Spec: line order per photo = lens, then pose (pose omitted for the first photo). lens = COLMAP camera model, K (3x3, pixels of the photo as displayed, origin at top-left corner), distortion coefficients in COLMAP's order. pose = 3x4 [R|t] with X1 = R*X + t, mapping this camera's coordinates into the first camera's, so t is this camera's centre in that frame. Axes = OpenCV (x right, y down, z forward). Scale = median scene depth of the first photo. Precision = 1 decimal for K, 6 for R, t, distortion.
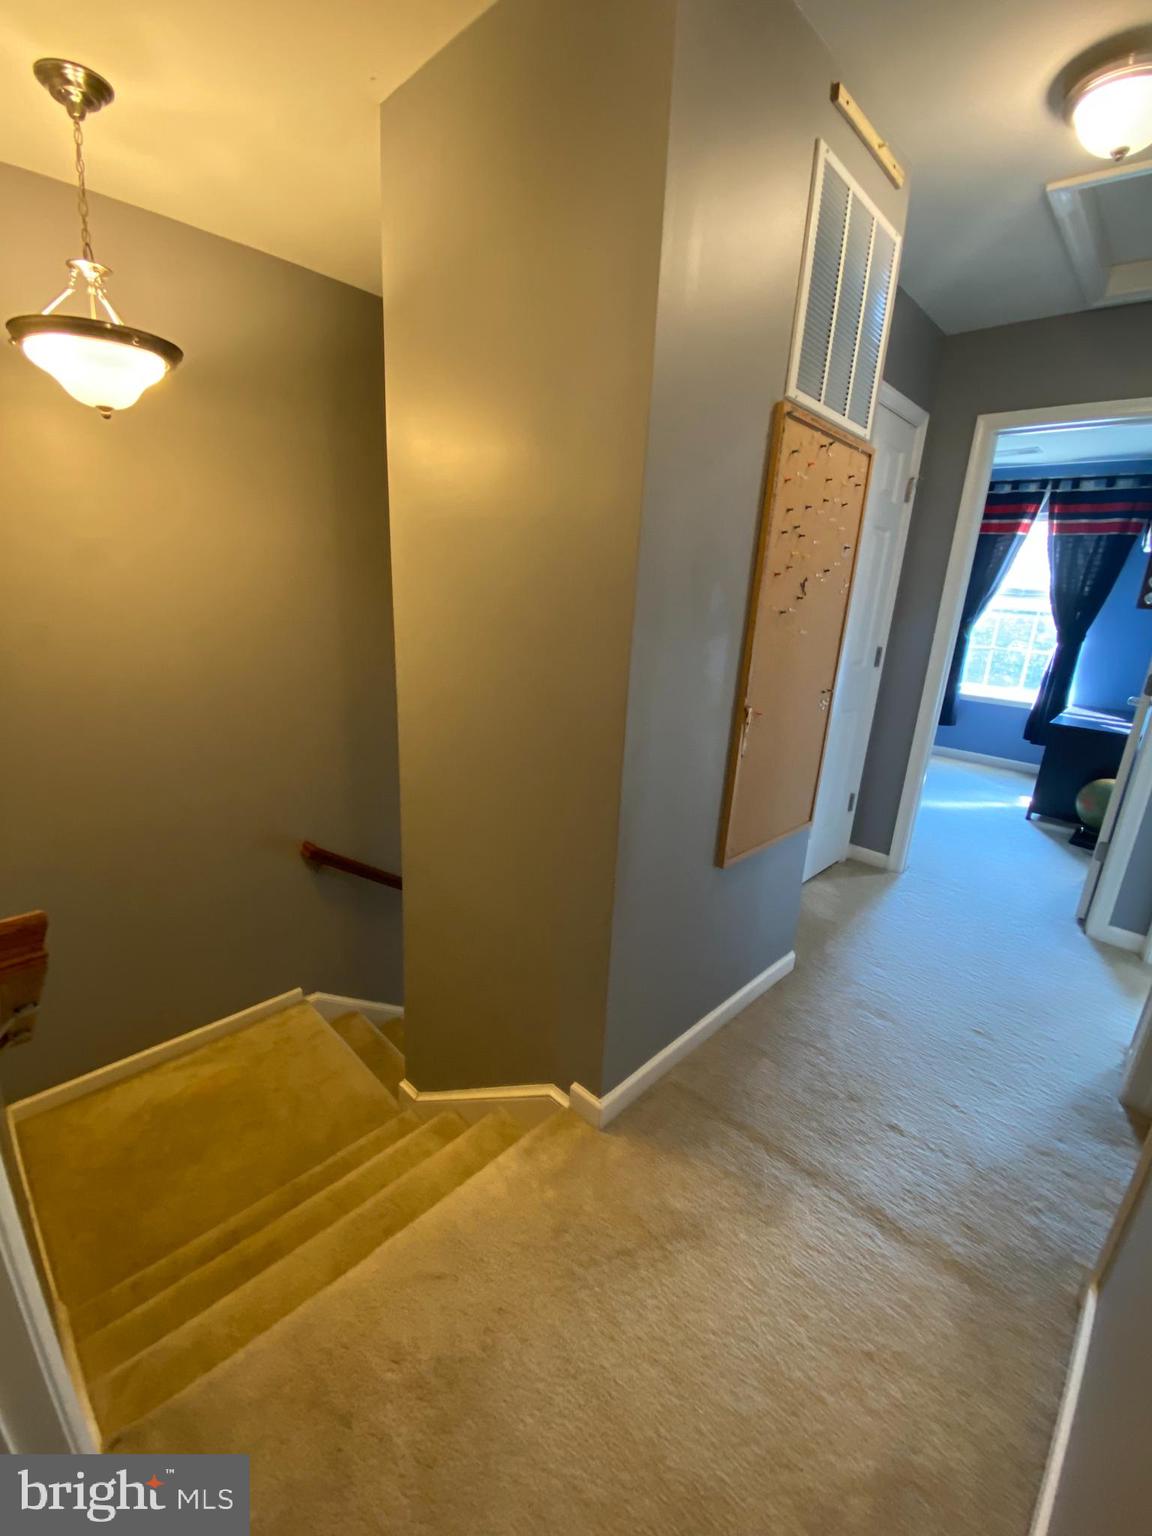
lens RADIAL K [[631.5, 0, 576.0], [0, 631.5, 768.0], [0, 0, 1]] dist [-0.012340, -0.000208]
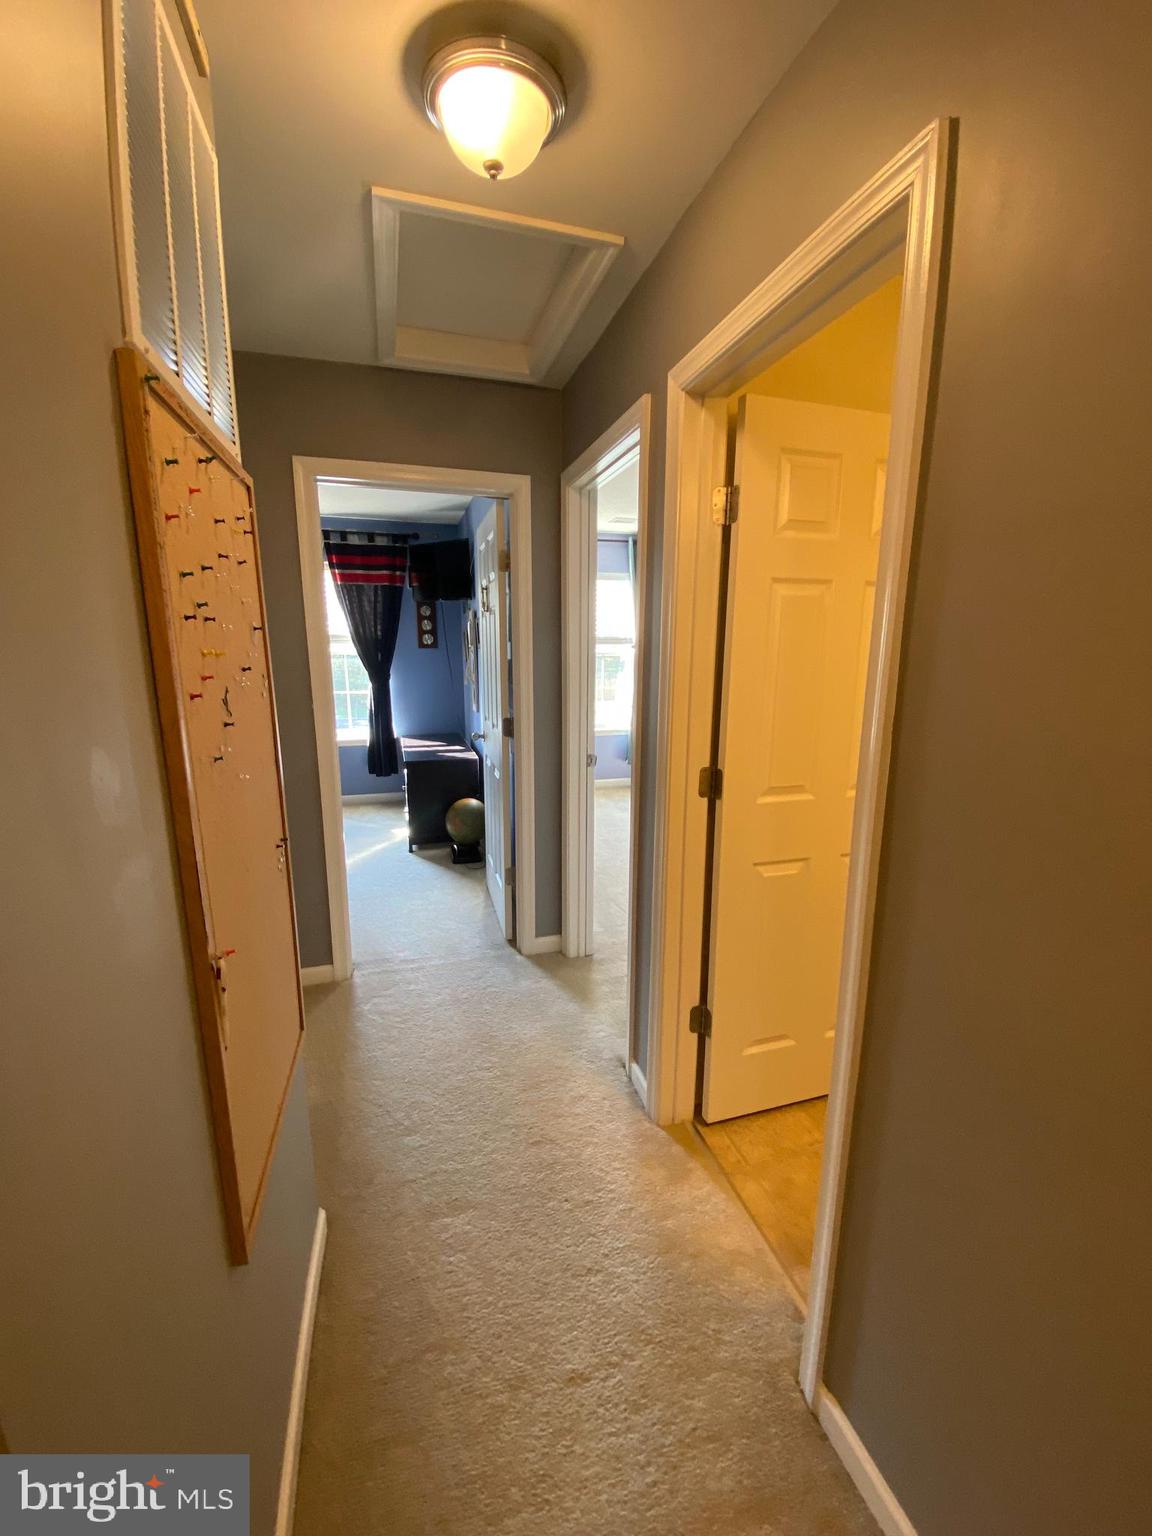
lens RADIAL K [[617.9, 0, 578.6], [0, 617.9, 771.4], [0, 0, 1]] dist [0.022852, -0.011540]
pose [[0.496436, -0.226547, 0.837990, 0.013490], [0.260135, 0.959806, 0.105372, -0.075448], [-0.828179, 0.165680, 0.535415, 0.160882]]
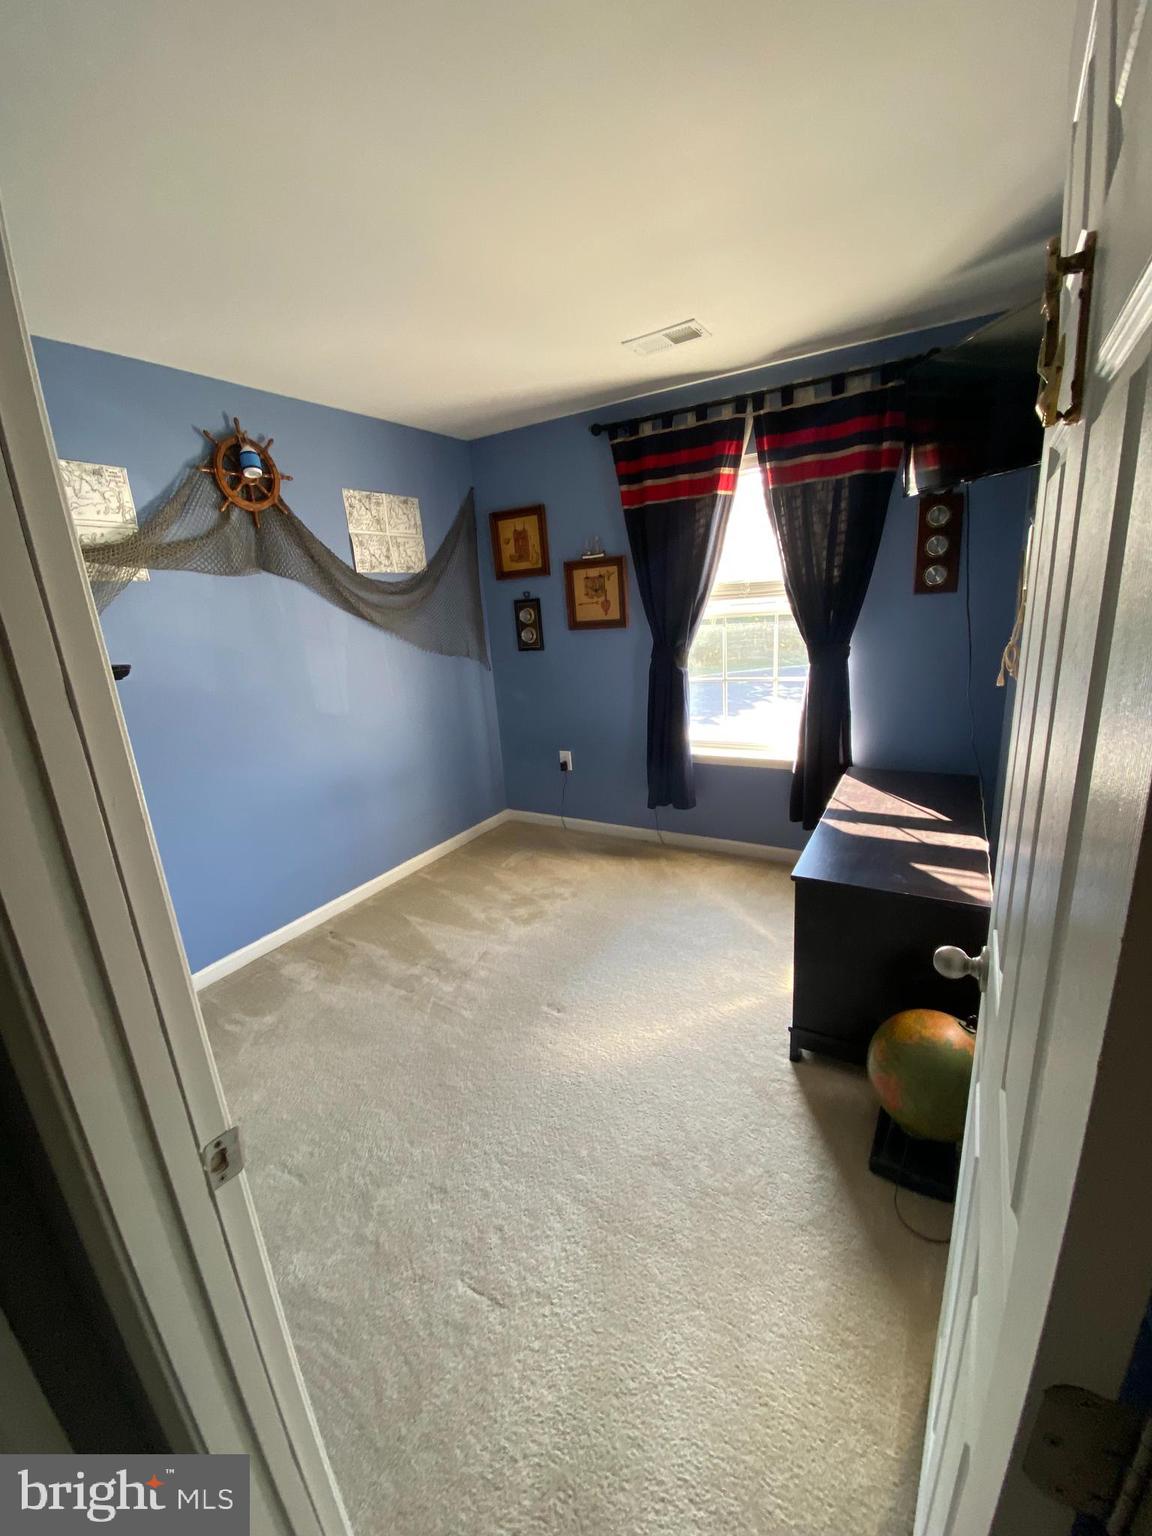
lens RADIAL K [[627.5, 0, 576.0], [0, 627.5, 768.0], [0, 0, 1]] dist [0.014924, -0.000115]
pose [[0.964137, -0.191775, 0.183472, 0.438631], [0.191200, 0.981327, 0.020993, -0.164855], [-0.184072, 0.014840, 0.982801, 0.464220]]
